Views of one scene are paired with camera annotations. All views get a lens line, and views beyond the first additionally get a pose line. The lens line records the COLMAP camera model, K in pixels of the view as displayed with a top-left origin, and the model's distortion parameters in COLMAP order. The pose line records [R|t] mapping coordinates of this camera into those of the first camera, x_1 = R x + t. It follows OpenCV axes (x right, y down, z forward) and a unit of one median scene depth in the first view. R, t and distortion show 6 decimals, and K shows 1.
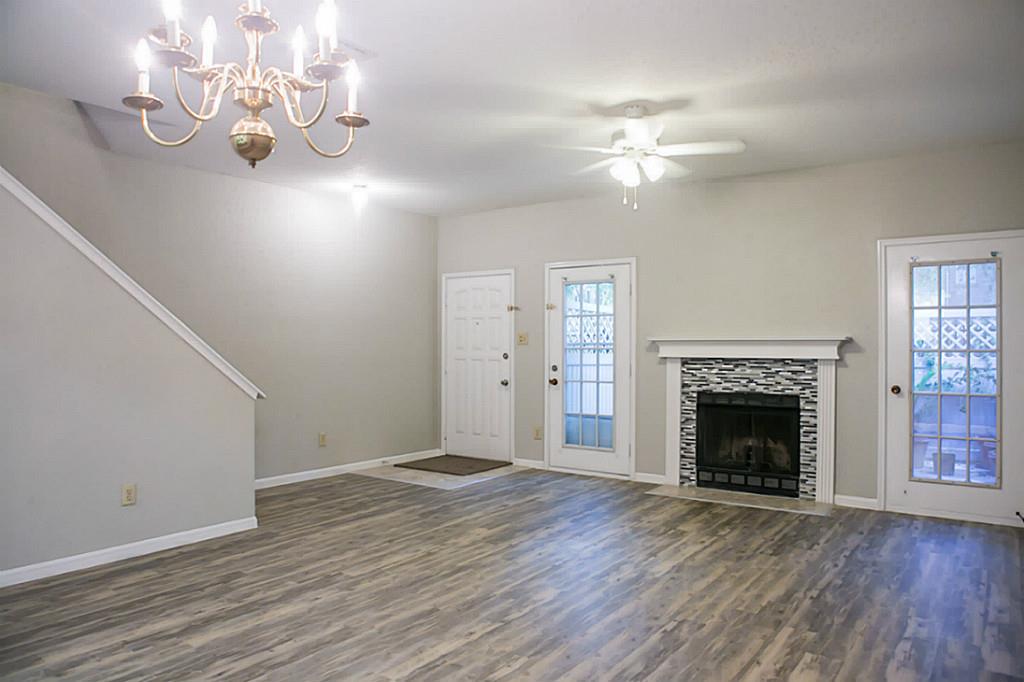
lens RADIAL K [[724.7, 0, 523.1], [0, 724.7, 342.0], [0, 0, 1]] dist [-0.022802, 0.001191]
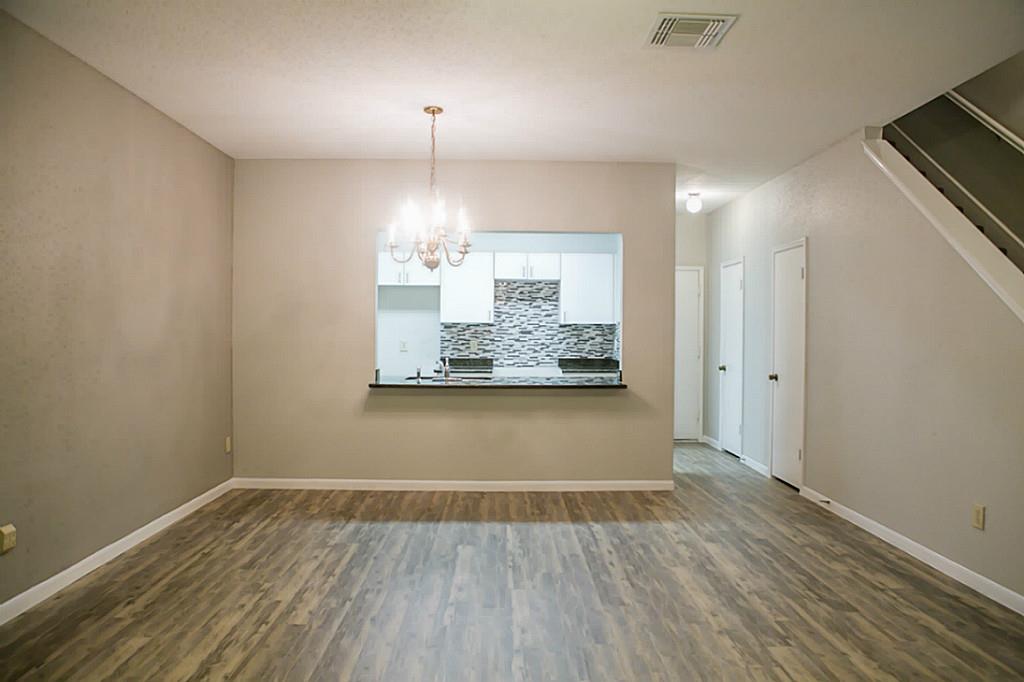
lens RADIAL K [[724.7, 0, 523.1], [0, 724.7, 342.0], [0, 0, 1]] dist [-0.022802, 0.001191]
pose [[-0.804232, 0.003753, -0.594303, 0.367152], [-0.001404, 0.999965, 0.008215, -0.001474], [0.594313, 0.007441, -0.804199, 1.272962]]
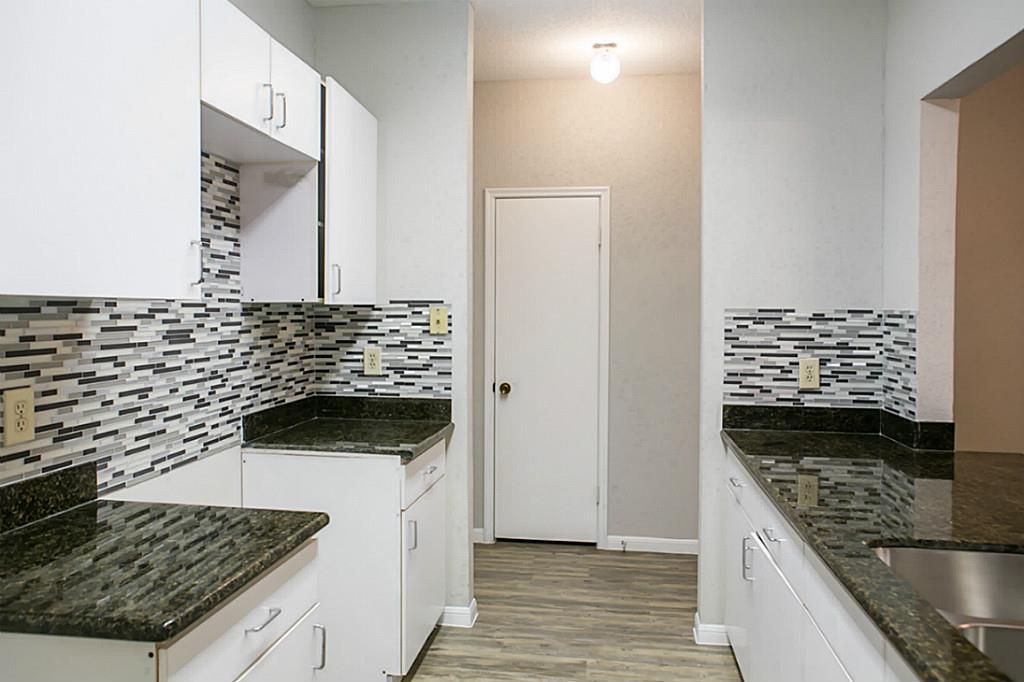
lens RADIAL K [[724.7, 0, 523.1], [0, 724.7, 342.0], [0, 0, 1]] dist [-0.022802, 0.001191]
pose [[0.464469, 0.044144, -0.884488, -0.205024], [-0.000448, 0.998768, 0.049612, -0.030538], [0.885589, -0.022647, 0.463917, -0.226111]]
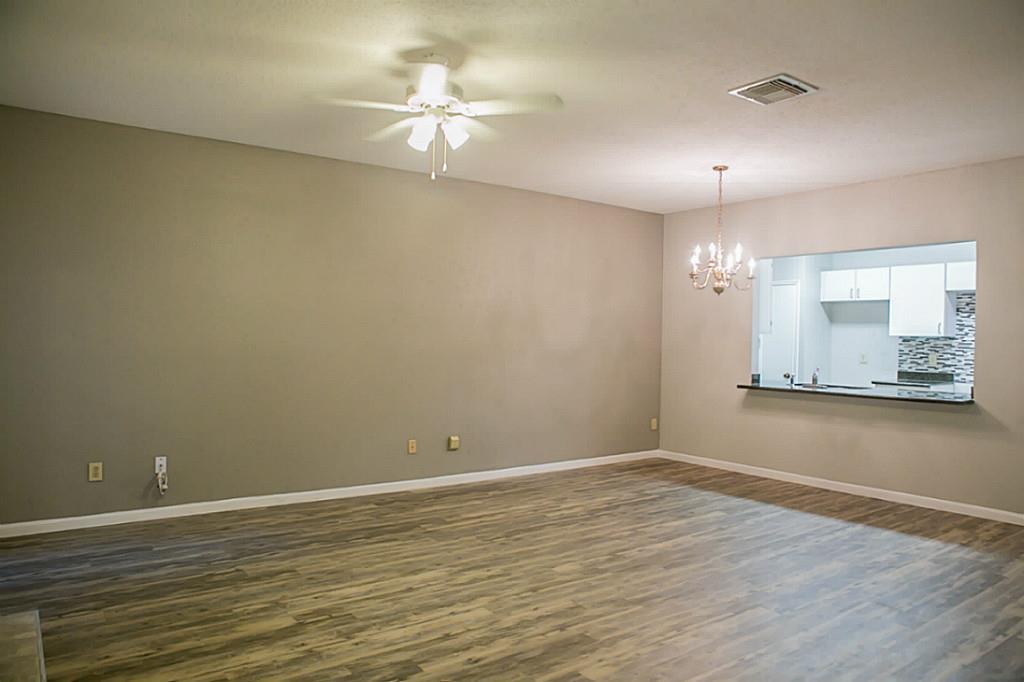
lens RADIAL K [[724.7, 0, 523.1], [0, 724.7, 342.0], [0, 0, 1]] dist [-0.022802, 0.001191]
pose [[-0.954636, -0.019634, 0.297128, -0.187668], [-0.020708, 0.999785, -0.000468, 0.001259], [-0.297055, -0.006599, -0.954838, 1.714494]]
